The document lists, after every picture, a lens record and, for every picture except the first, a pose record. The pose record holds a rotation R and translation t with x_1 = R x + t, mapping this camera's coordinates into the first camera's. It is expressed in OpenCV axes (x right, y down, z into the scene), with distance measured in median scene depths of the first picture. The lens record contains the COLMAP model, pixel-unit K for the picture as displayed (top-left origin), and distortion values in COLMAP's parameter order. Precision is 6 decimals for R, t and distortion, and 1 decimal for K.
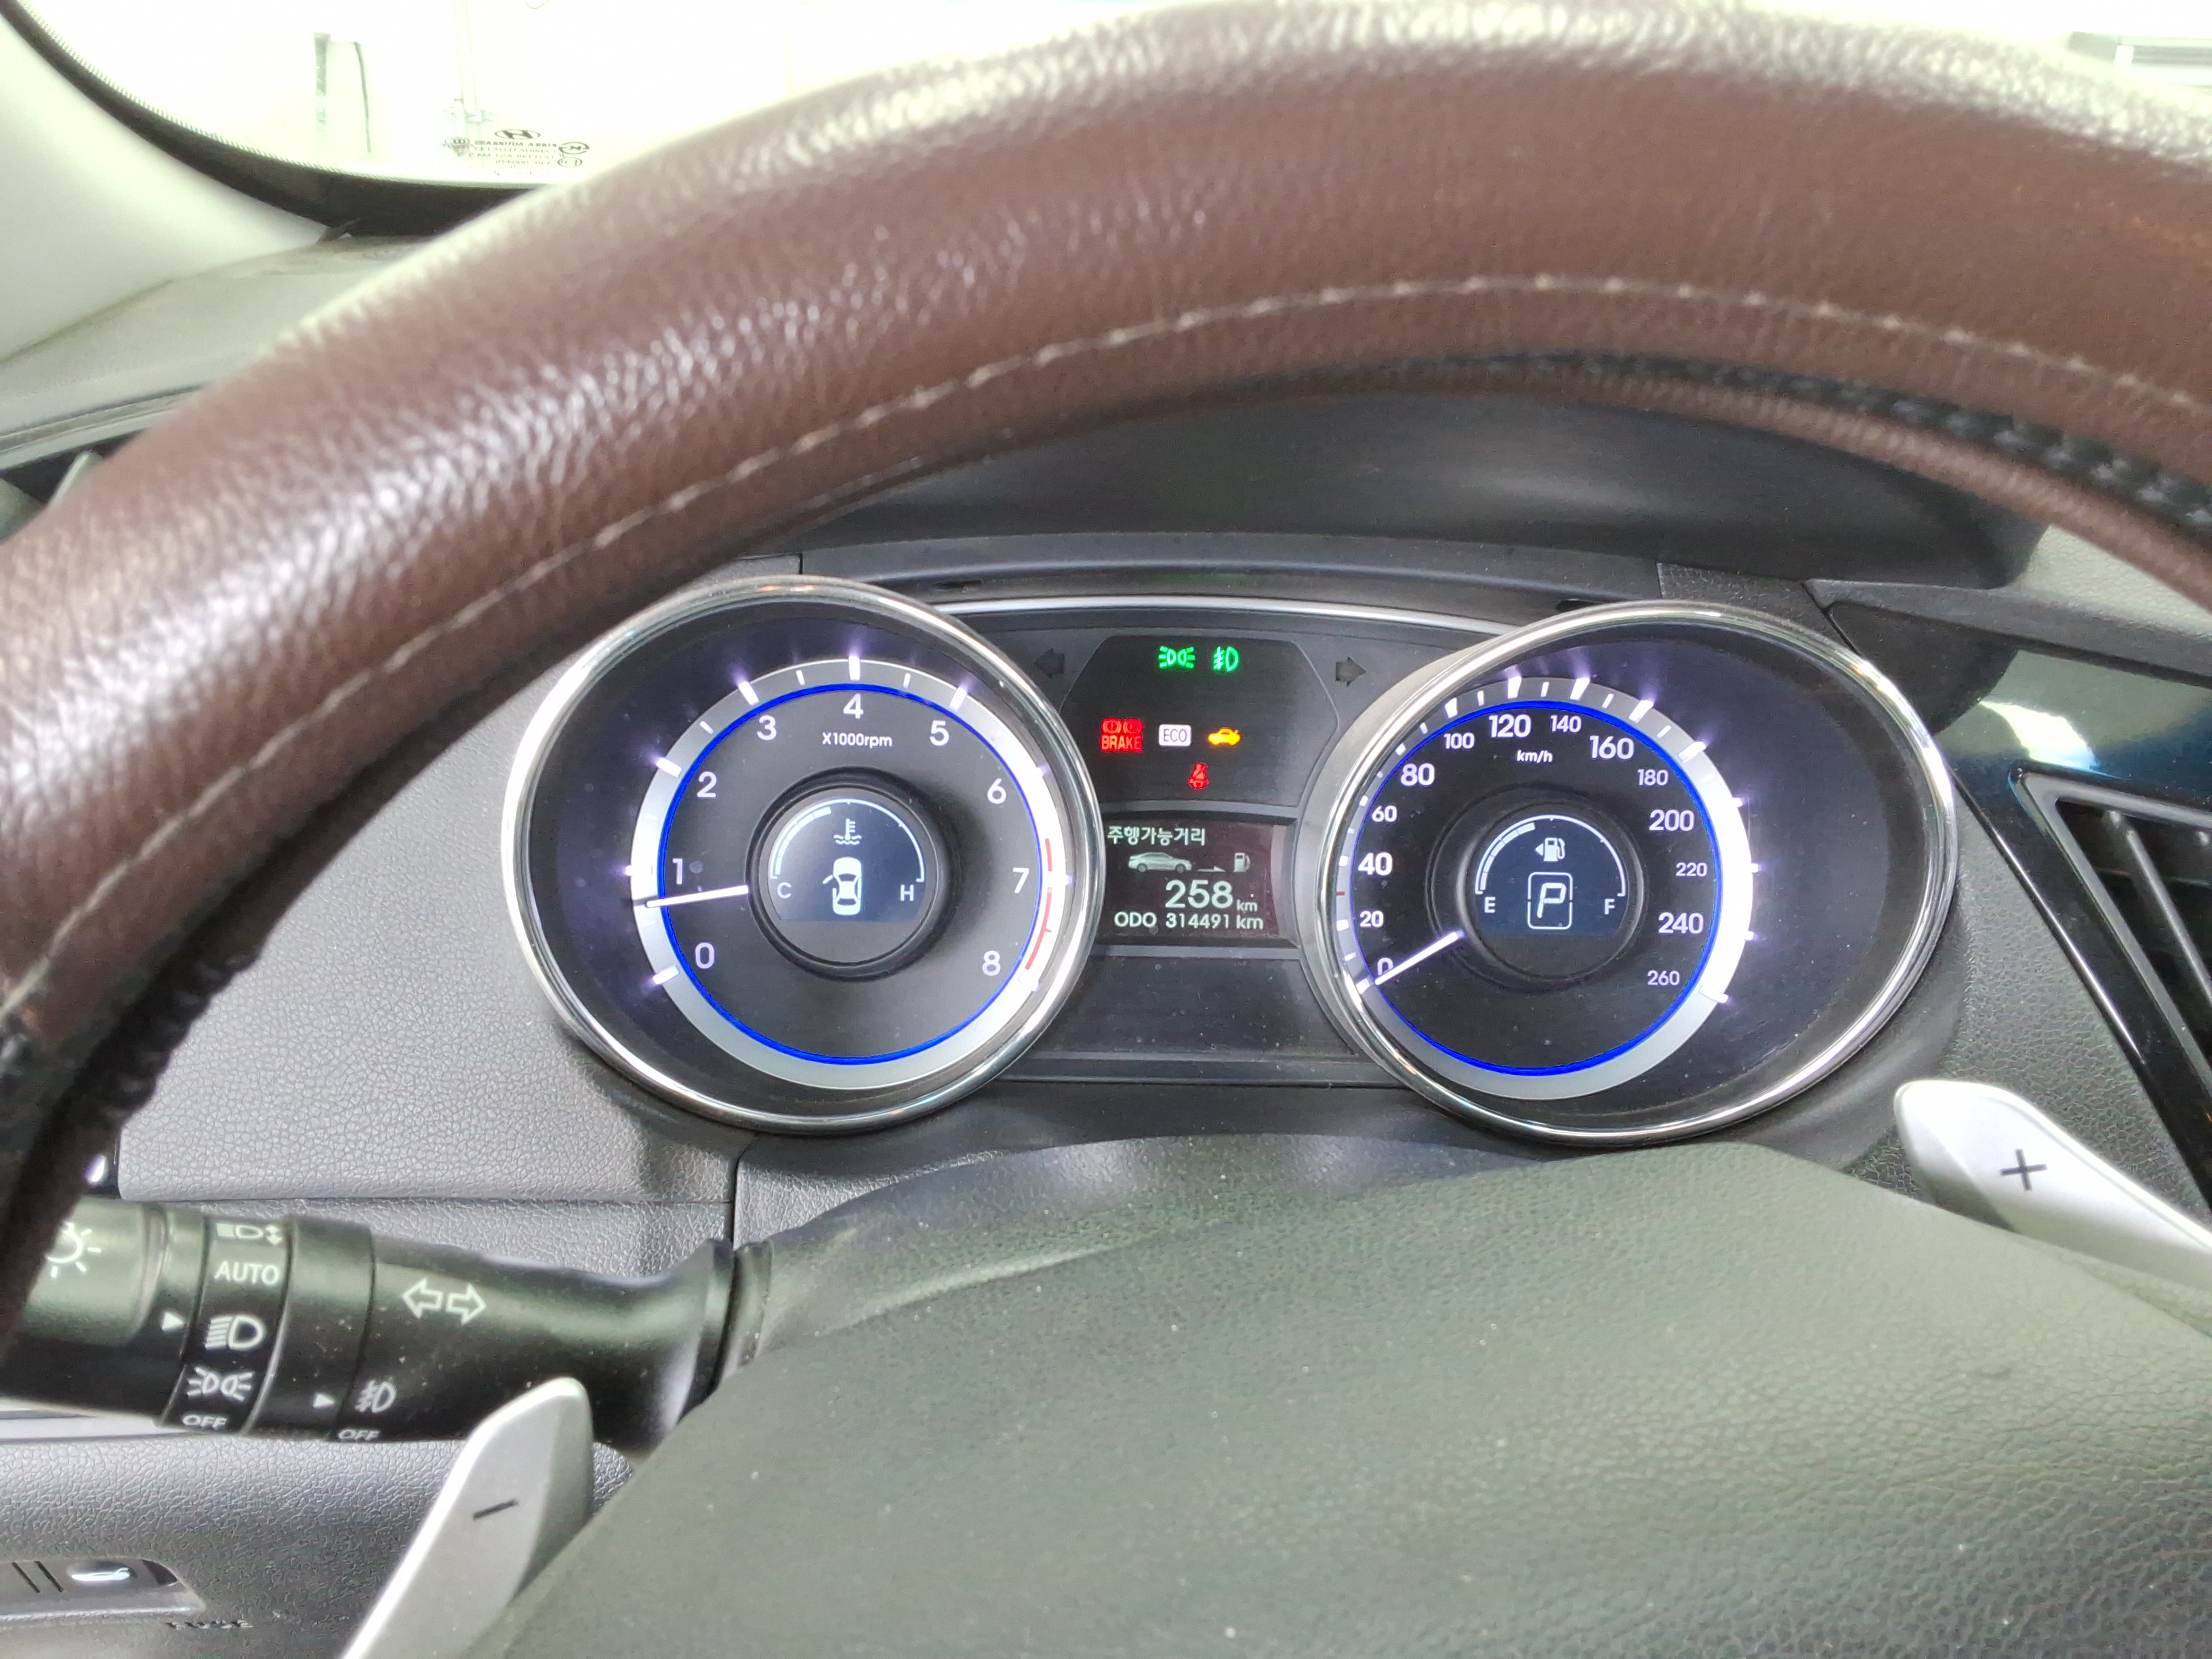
lens RADIAL K [[1775.9, 0, 1098.5], [0, 1775.9, 872.2], [0, 0, 1]] dist [0.139571, -0.226183]
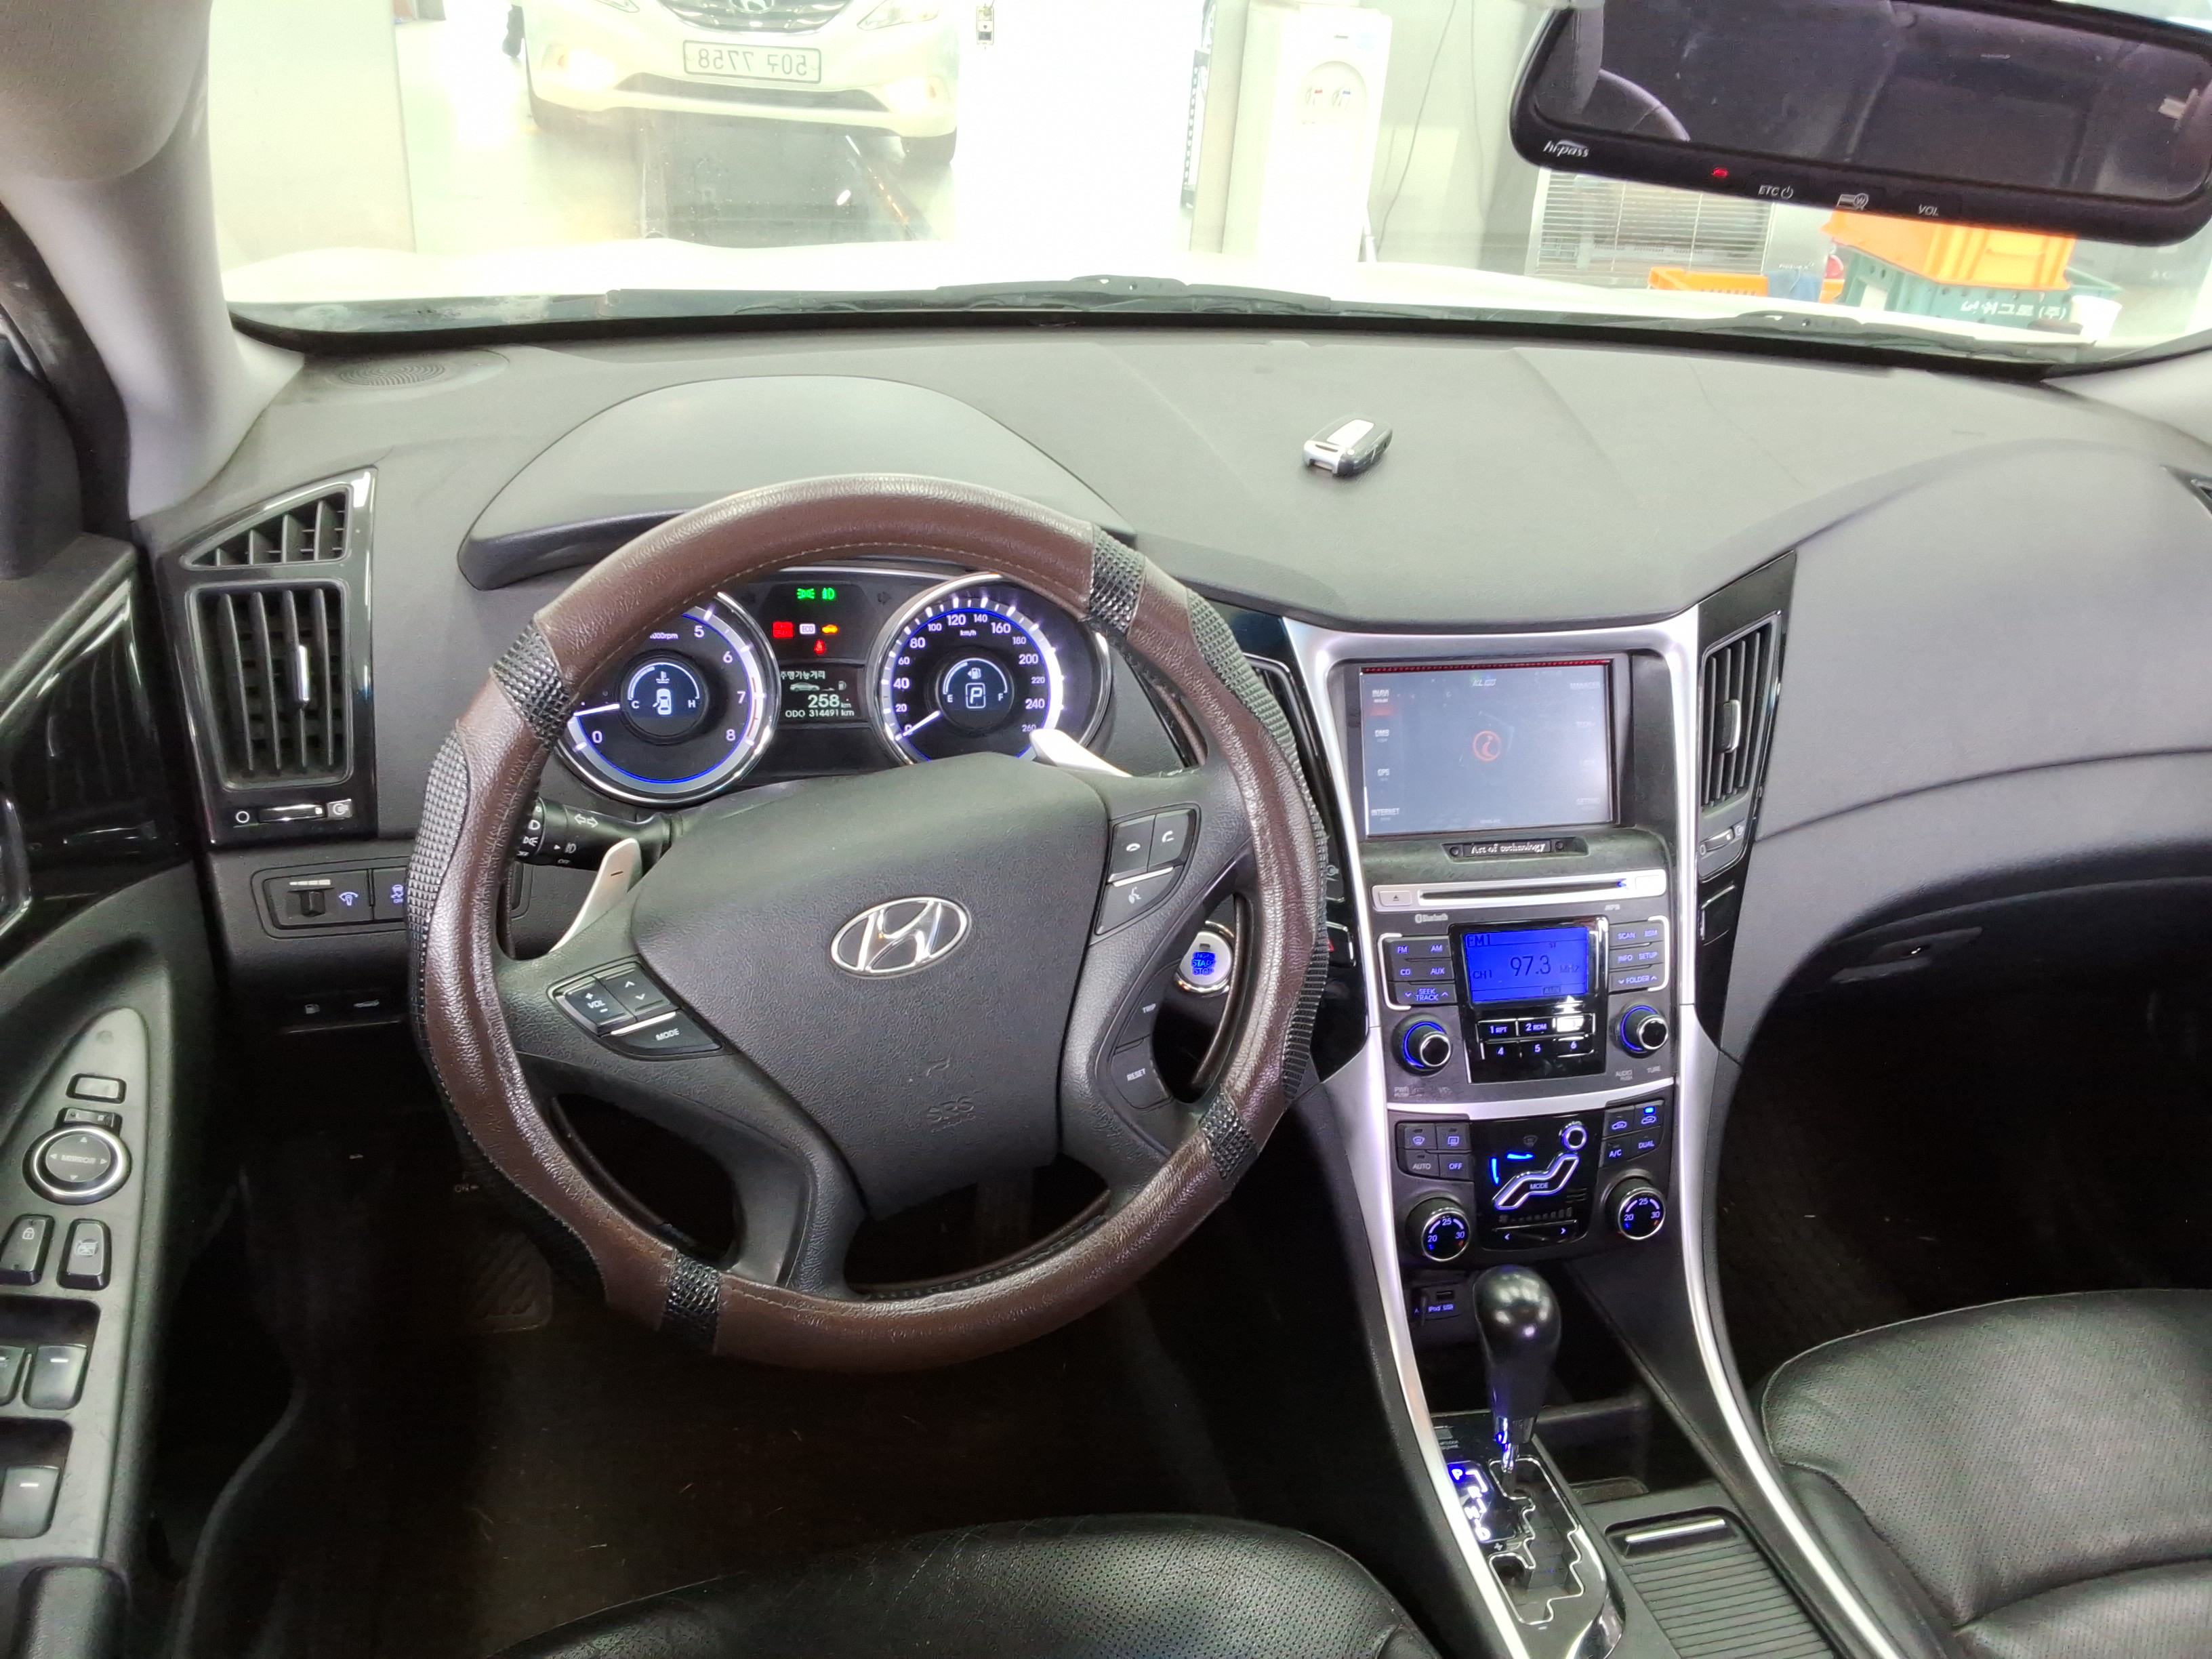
lens RADIAL K [[1771.0, 0, 1101.2], [0, 1771.0, 864.5], [0, 0, 1]] dist [0.139370, -0.239812]
pose [[0.978922, -0.064182, 0.193887, -0.048902], [0.050575, 0.995950, 0.074337, 0.070089], [-0.197873, -0.062964, 0.978203, -1.279860]]
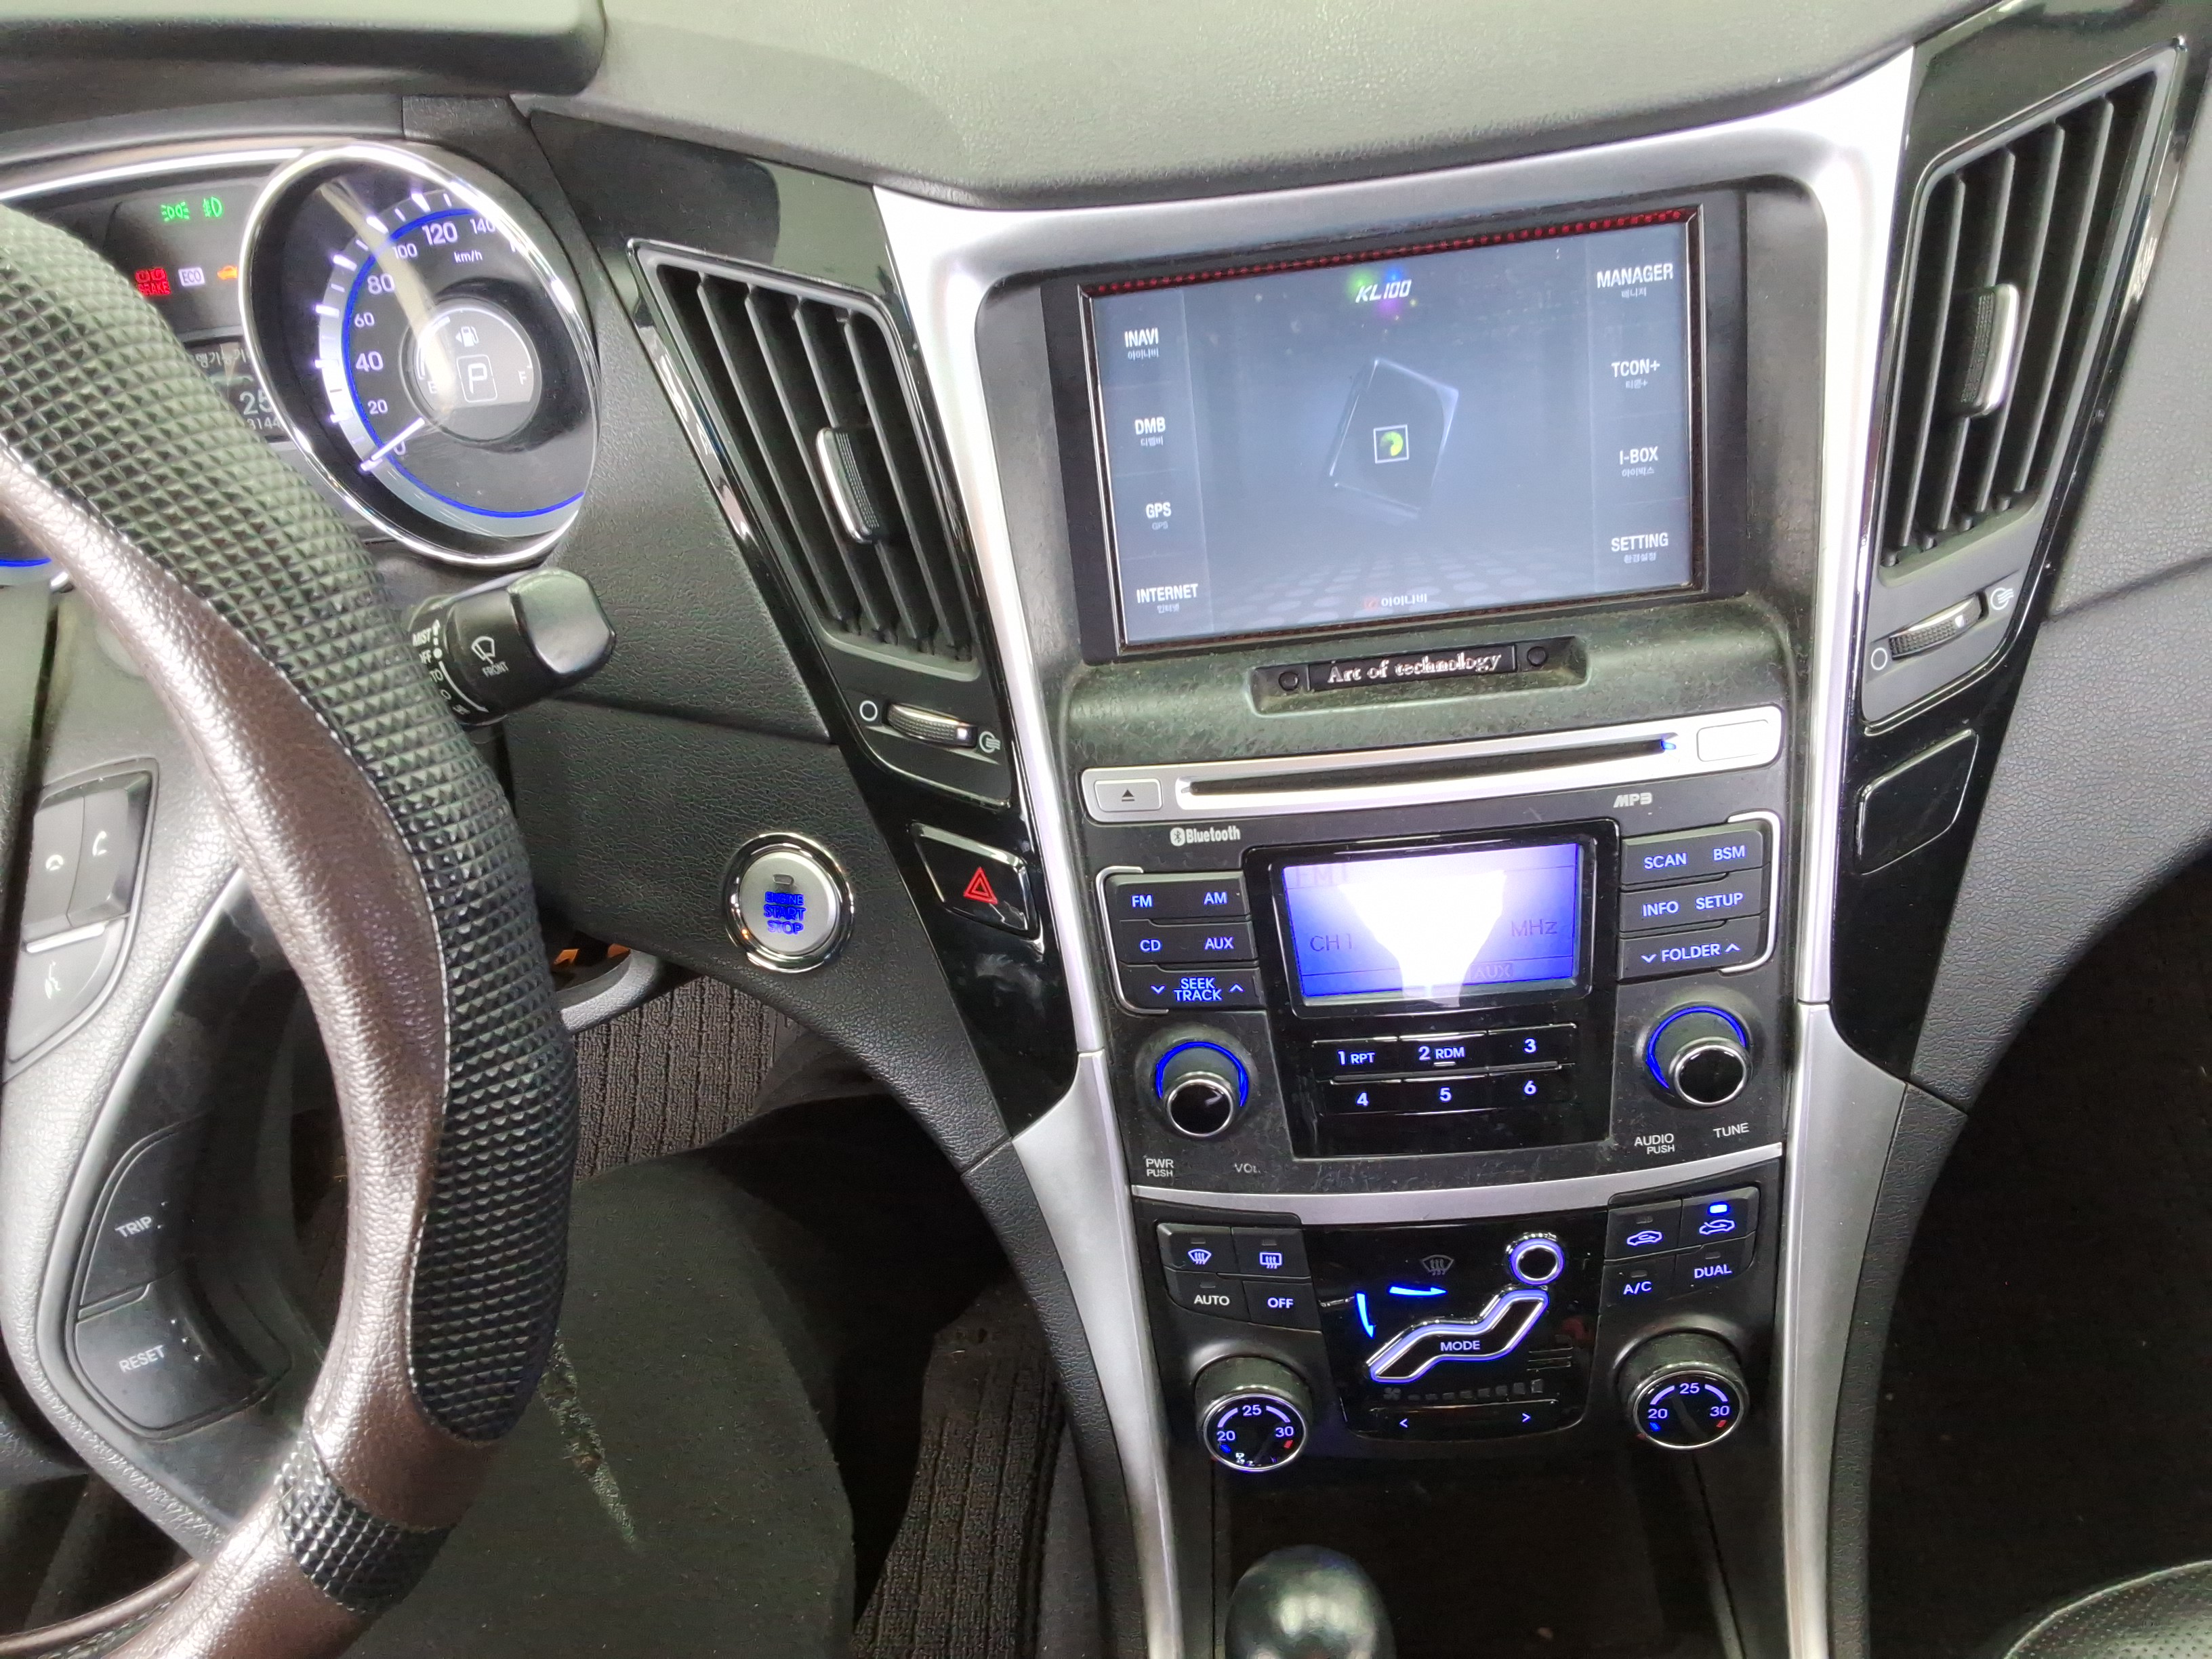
lens RADIAL K [[1775.9, 0, 1098.5], [0, 1775.9, 872.2], [0, 0, 1]] dist [0.139571, -0.226183]
pose [[0.983612, -0.080938, -0.161112, 0.847362], [0.126892, 0.945567, 0.299668, 0.018329], [0.128087, -0.315201, 0.940341, -0.256480]]
